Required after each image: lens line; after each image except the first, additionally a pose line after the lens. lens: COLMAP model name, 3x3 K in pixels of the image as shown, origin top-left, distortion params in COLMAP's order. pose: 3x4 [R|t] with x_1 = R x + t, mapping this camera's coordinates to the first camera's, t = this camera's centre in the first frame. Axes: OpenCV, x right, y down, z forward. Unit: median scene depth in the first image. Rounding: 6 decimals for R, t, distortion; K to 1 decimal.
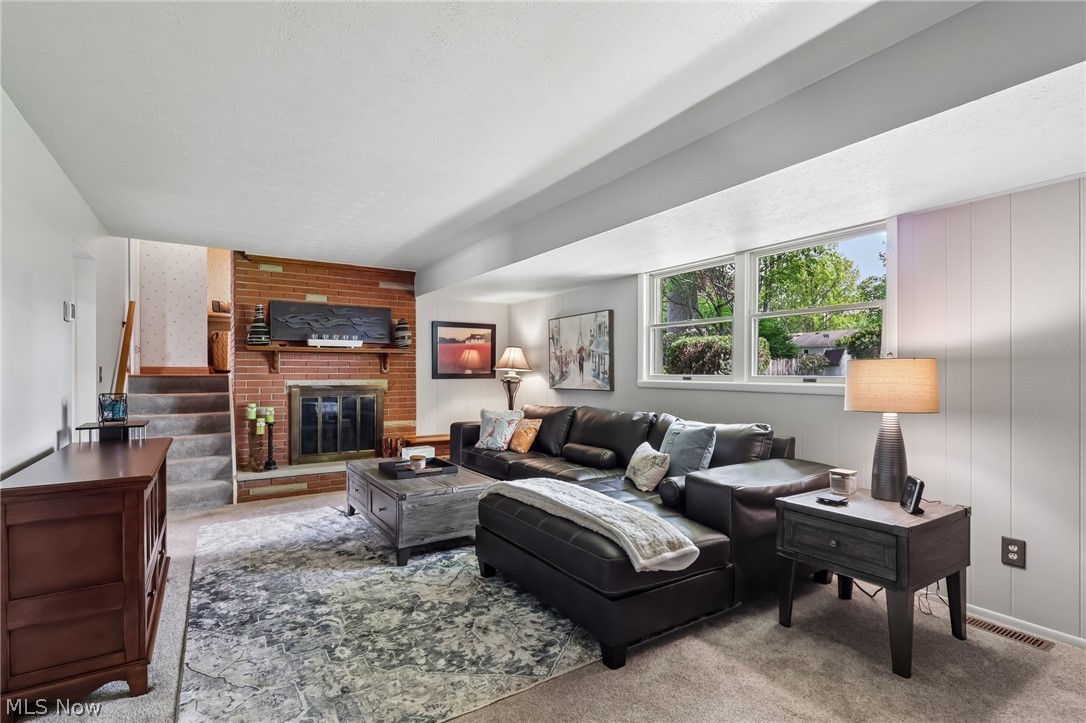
lens RADIAL K [[512.6, 0, 540.3], [0, 512.6, 370.6], [0, 0, 1]] dist [-0.001955, -0.000656]
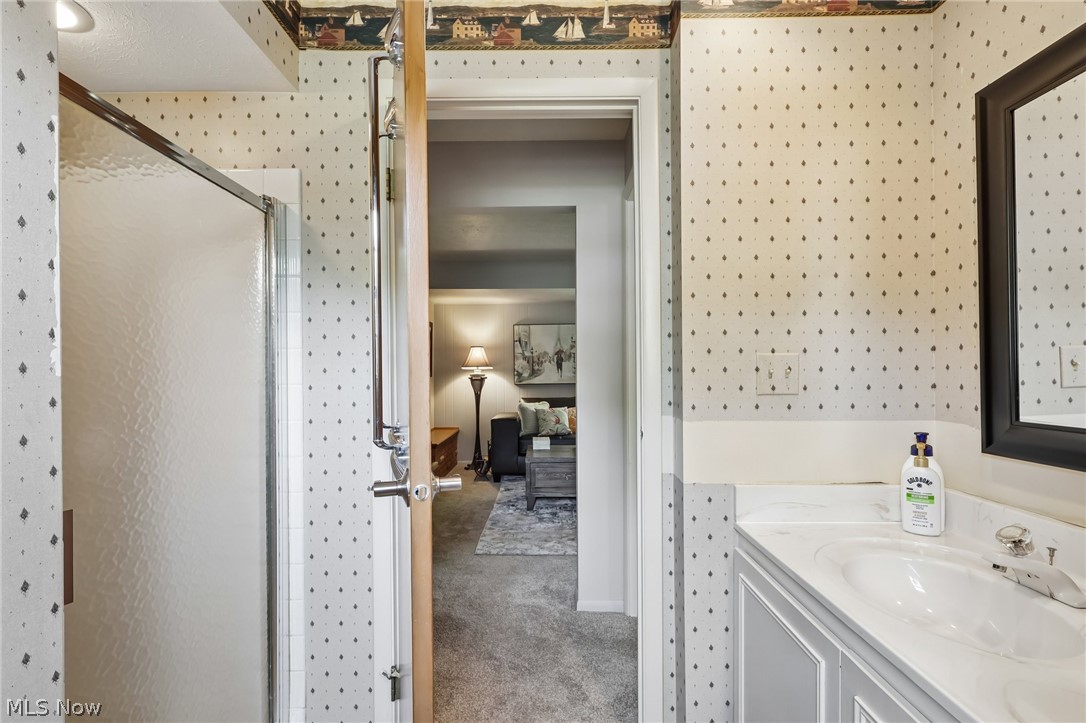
lens RADIAL K [[512.6, 0, 541.8], [0, 512.6, 368.0], [0, 0, 1]] dist [-0.001955, -0.000656]
pose [[0.552203, 0.004965, 0.833695, -1.029747], [0.004434, 0.999951, -0.008891, 0.009674], [-0.833698, 0.008606, 0.552154, 0.355485]]
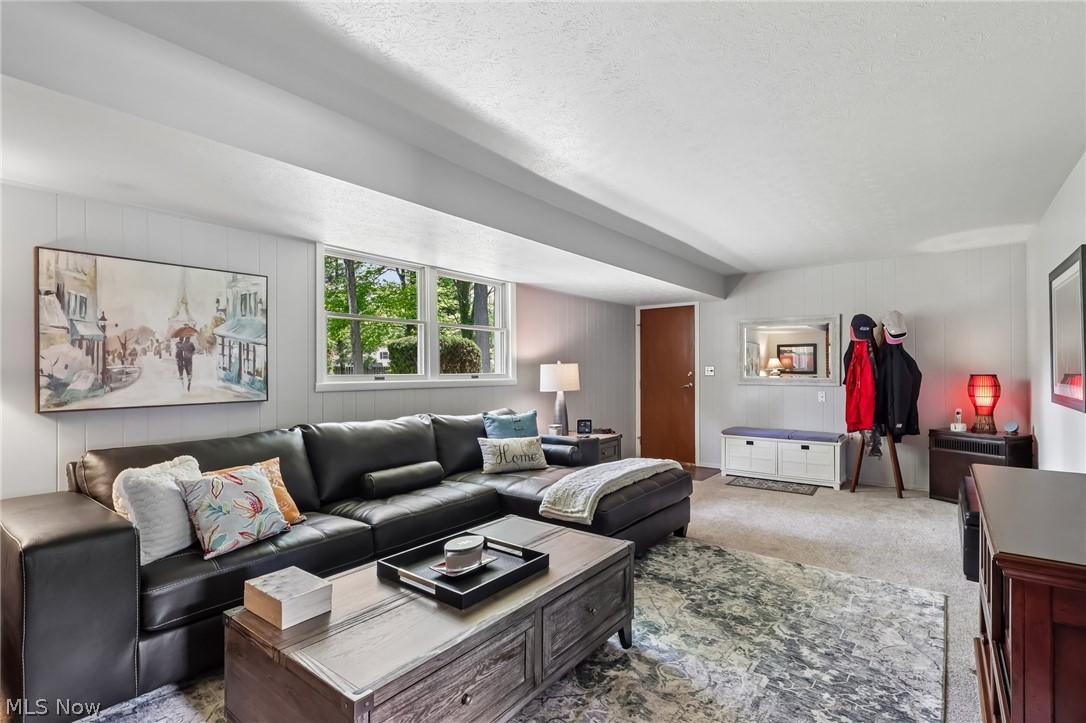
lens RADIAL K [[512.6, 0, 543.7], [0, 512.6, 367.4], [0, 0, 1]] dist [-0.001955, -0.000656]
pose [[-0.326899, 0.006876, 0.945034, -0.573726], [0.003206, 0.999976, -0.006166, 0.002268], [-0.945054, 0.001015, -0.326914, 0.850667]]
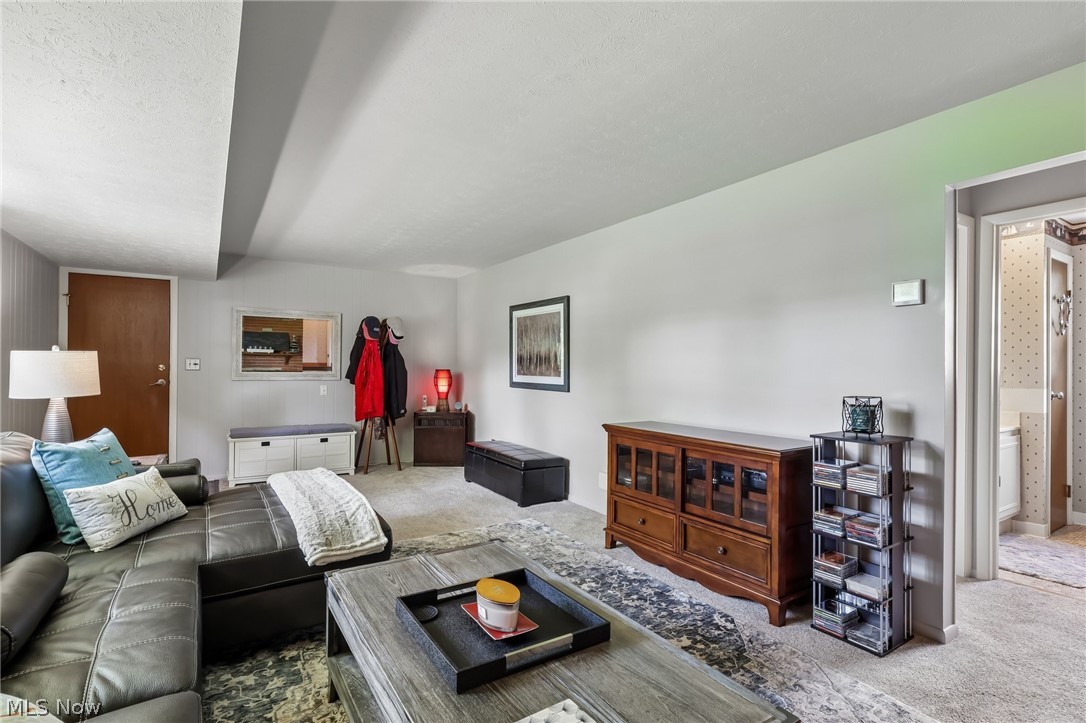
lens RADIAL K [[512.6, 0, 539.4], [0, 512.6, 363.3], [0, 0, 1]] dist [-0.001955, -0.000656]
pose [[-0.999925, -0.009734, 0.007454, -0.211696], [-0.009781, 0.999933, -0.006247, 0.001954], [-0.007393, -0.006320, -0.999953, 1.079363]]
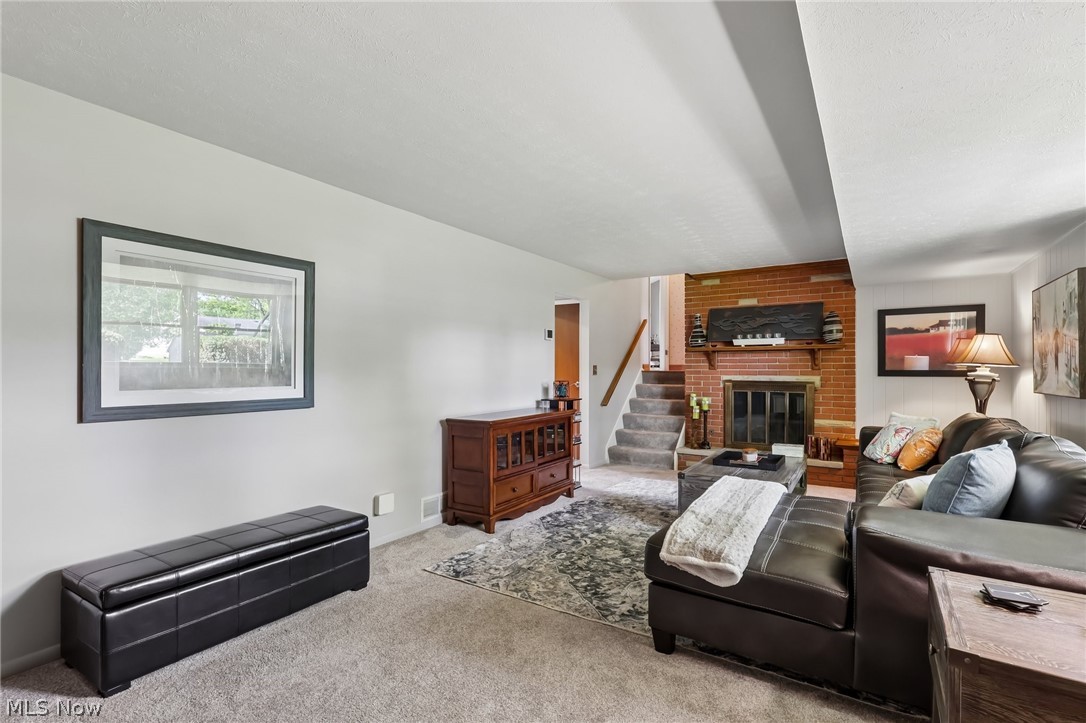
lens RADIAL K [[512.6, 0, 538.5], [0, 512.6, 367.8], [0, 0, 1]] dist [-0.001955, -0.000656]
pose [[0.406064, -0.001790, -0.913843, 0.419334], [0.002725, 0.999996, -0.000748, 0.001032], [0.913841, -0.002186, 0.406067, 0.146156]]
